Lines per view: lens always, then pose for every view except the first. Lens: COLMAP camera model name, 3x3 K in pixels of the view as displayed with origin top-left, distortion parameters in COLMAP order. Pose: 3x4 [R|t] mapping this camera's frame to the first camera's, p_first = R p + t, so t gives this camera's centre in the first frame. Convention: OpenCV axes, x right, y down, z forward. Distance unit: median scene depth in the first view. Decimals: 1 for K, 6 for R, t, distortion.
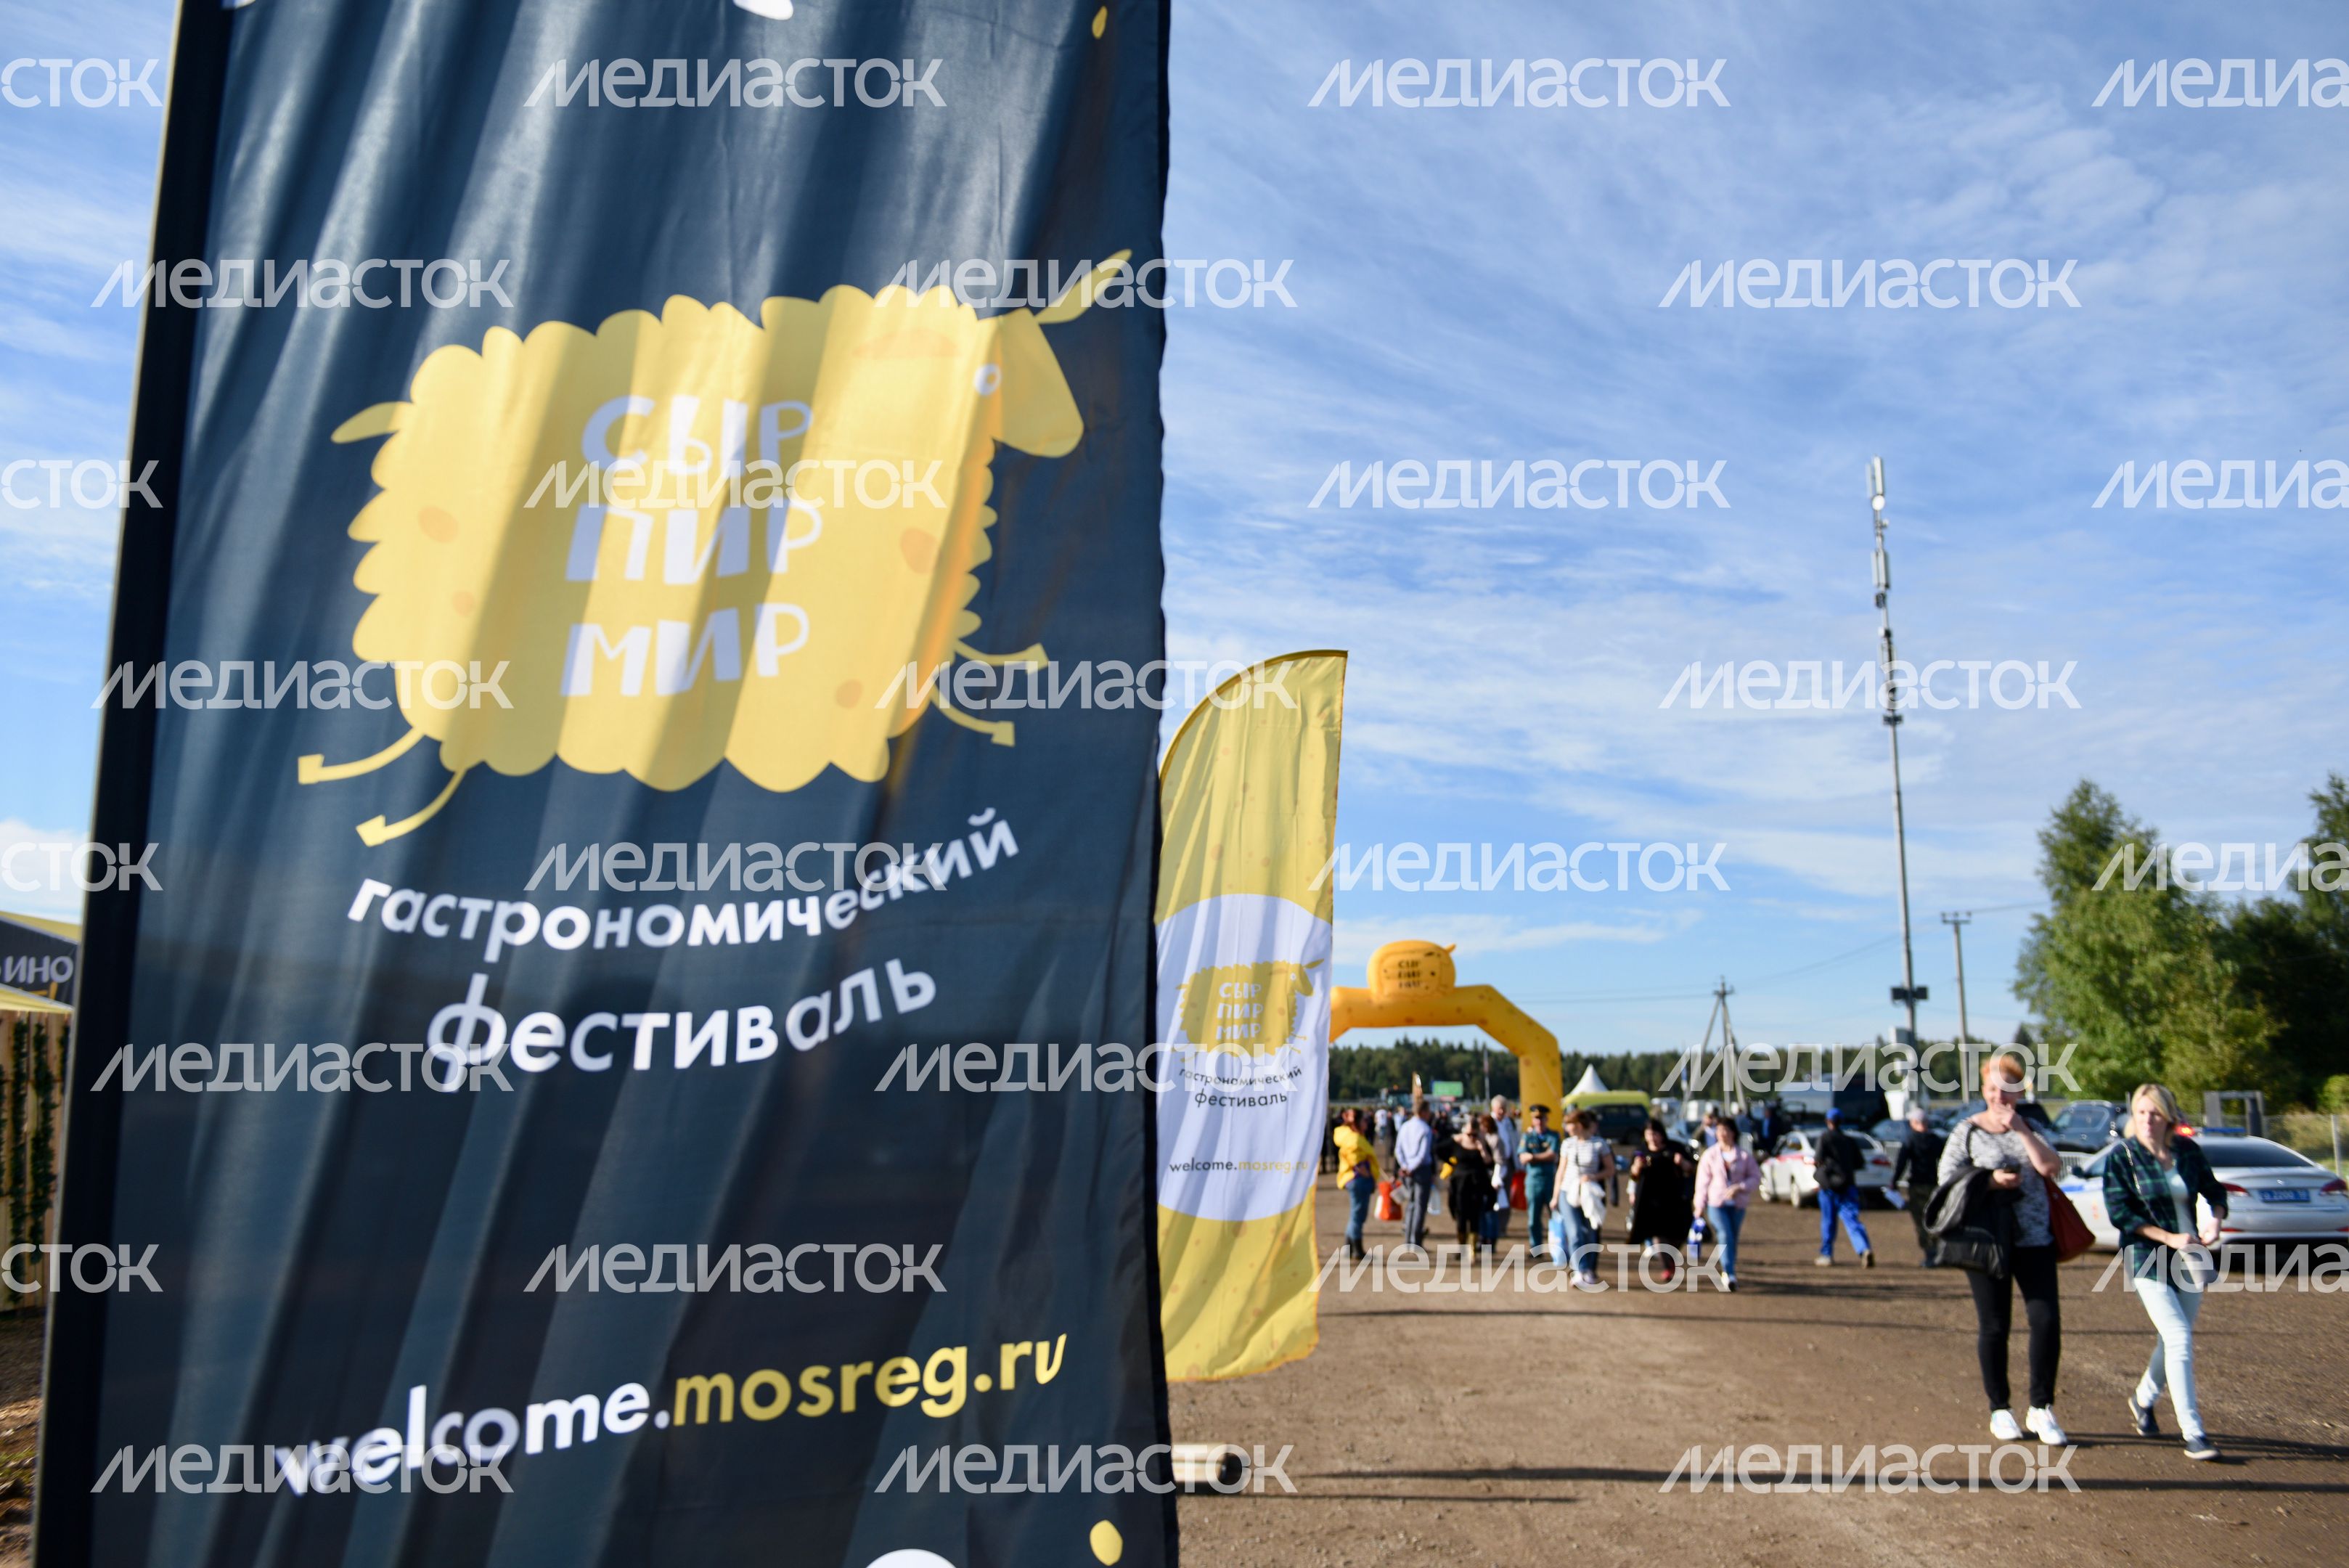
lens RADIAL K [[1913.9, 0, 1180.0], [0, 1913.9, 825.9], [0, 0, 1]] dist [-0.062780, 0.203874]
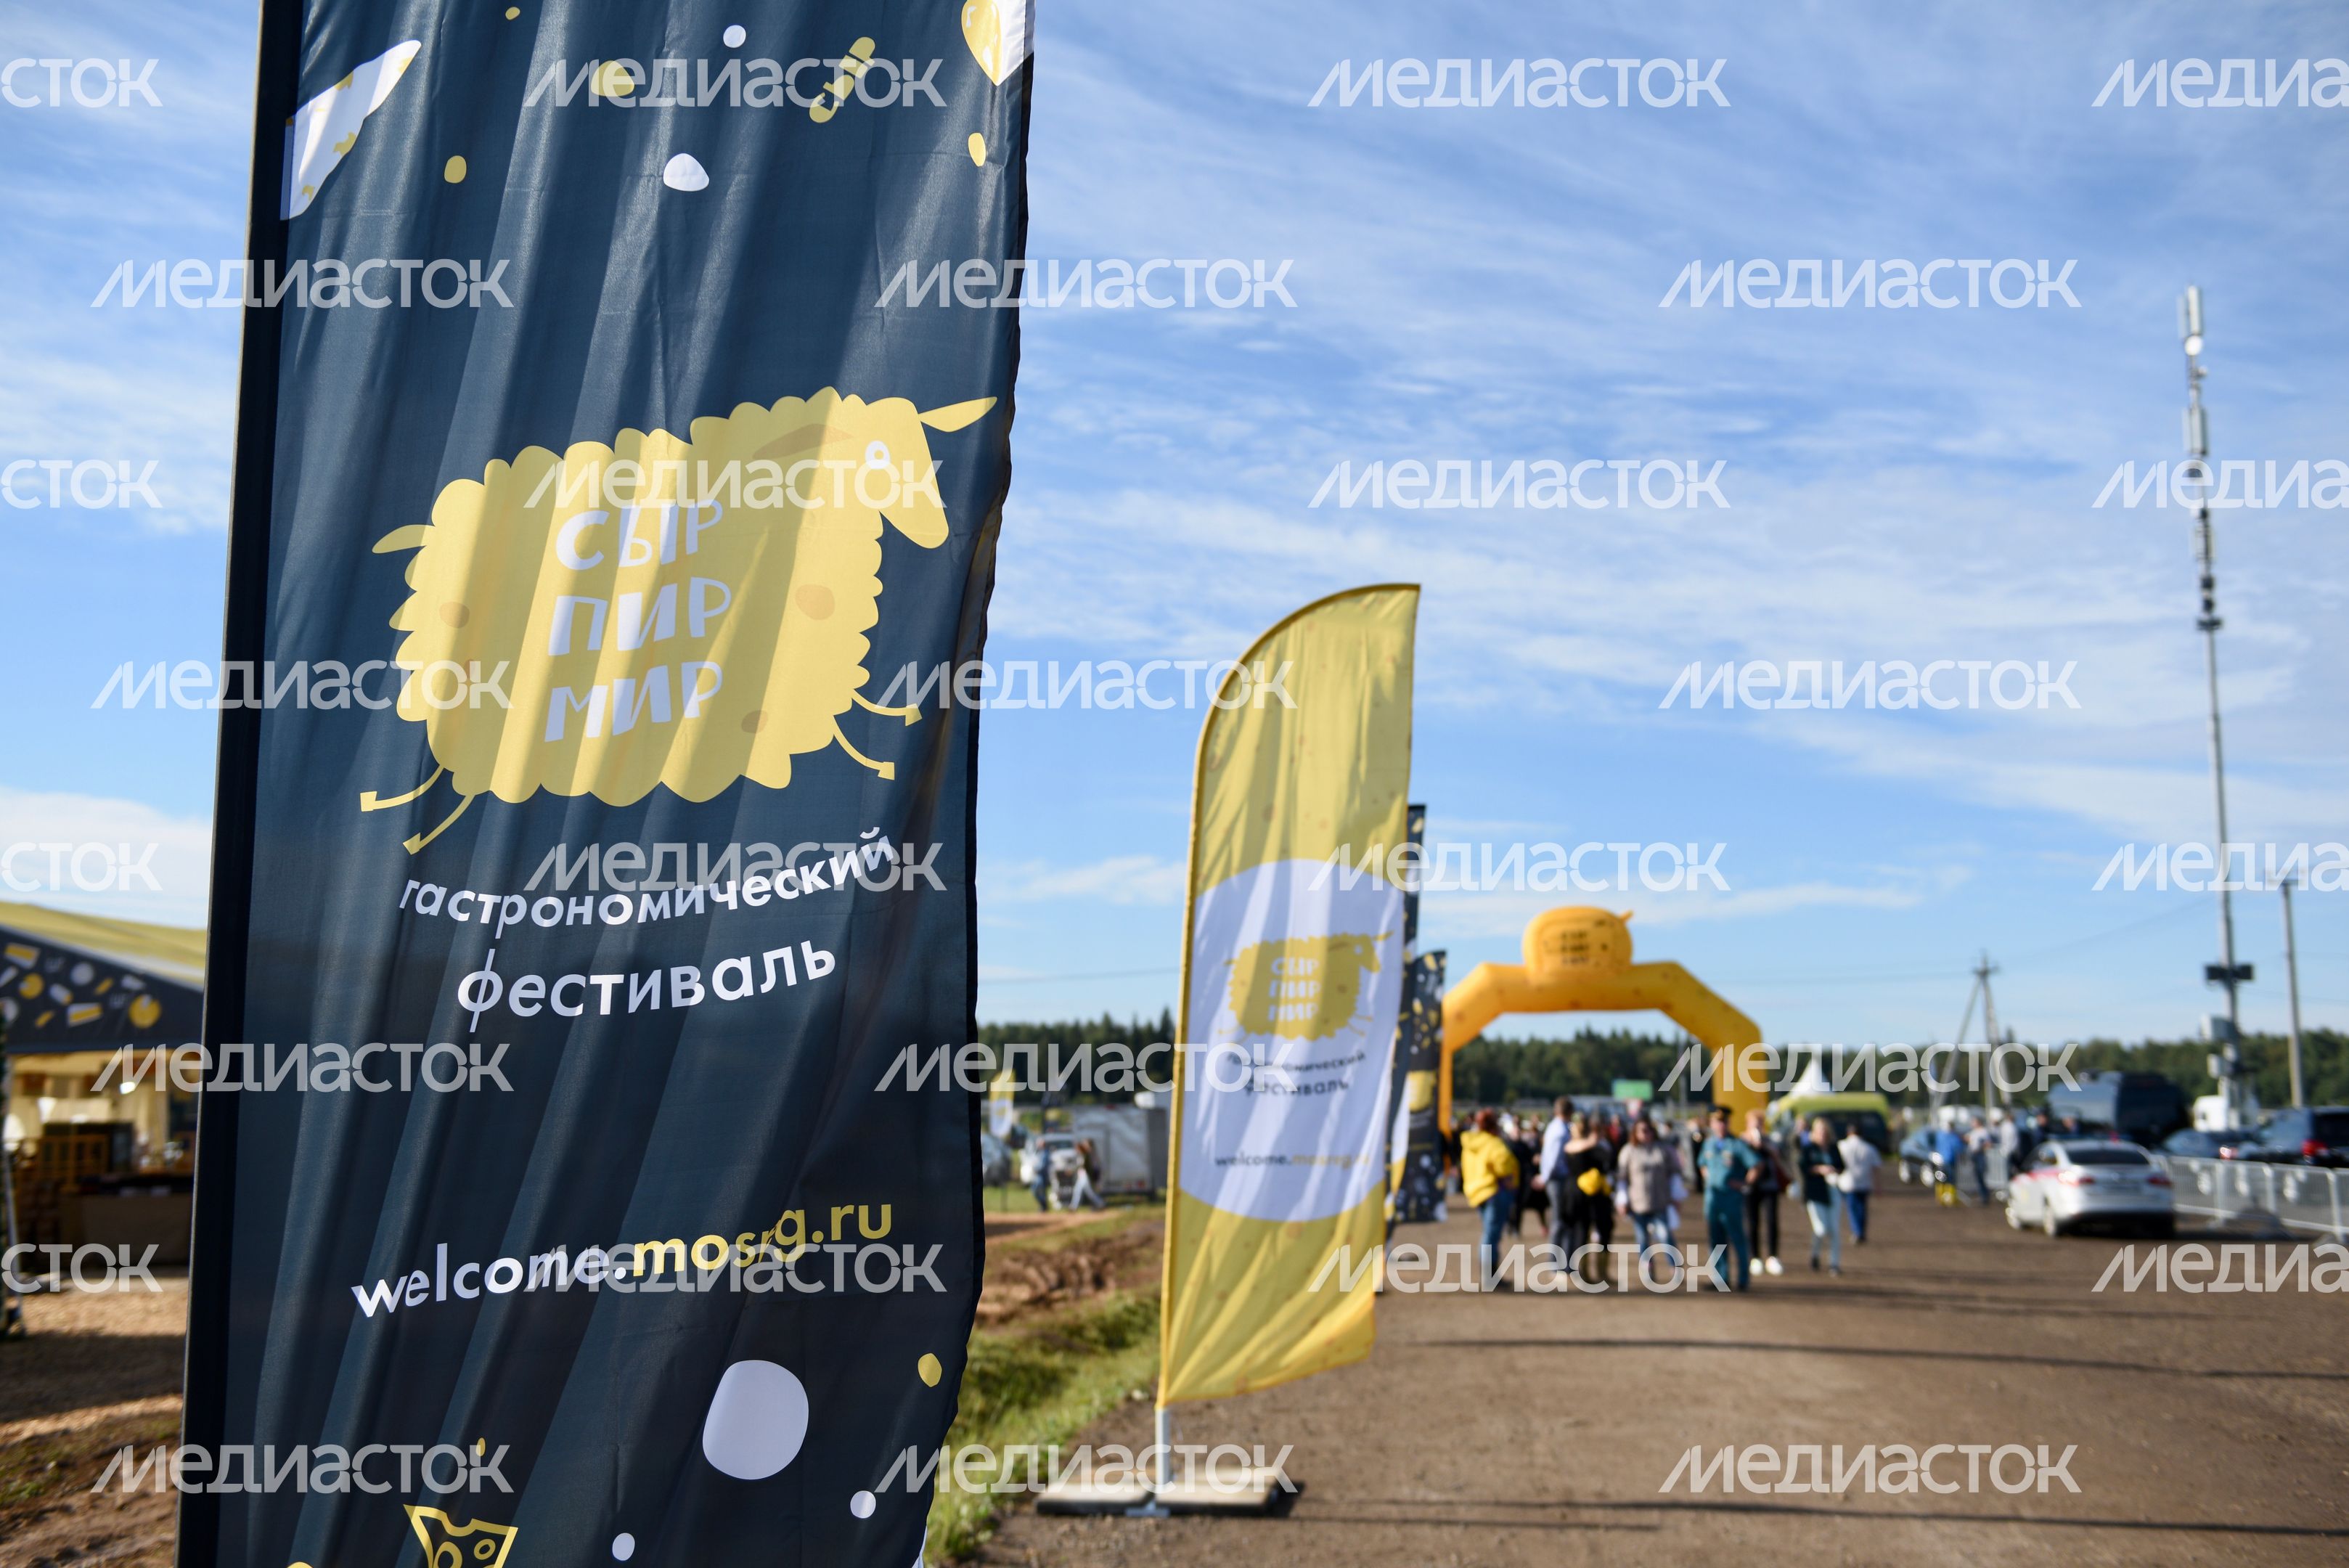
lens RADIAL K [[2481.9, 0, 1174.5], [0, 2481.9, 784.0], [0, 0, 1]] dist [0.002096, 0.345650]
pose [[0.997537, -0.008354, -0.069636, 0.044260], [0.009071, 0.999909, 0.009985, -0.008885], [0.069547, -0.010592, 0.997522, -0.131295]]
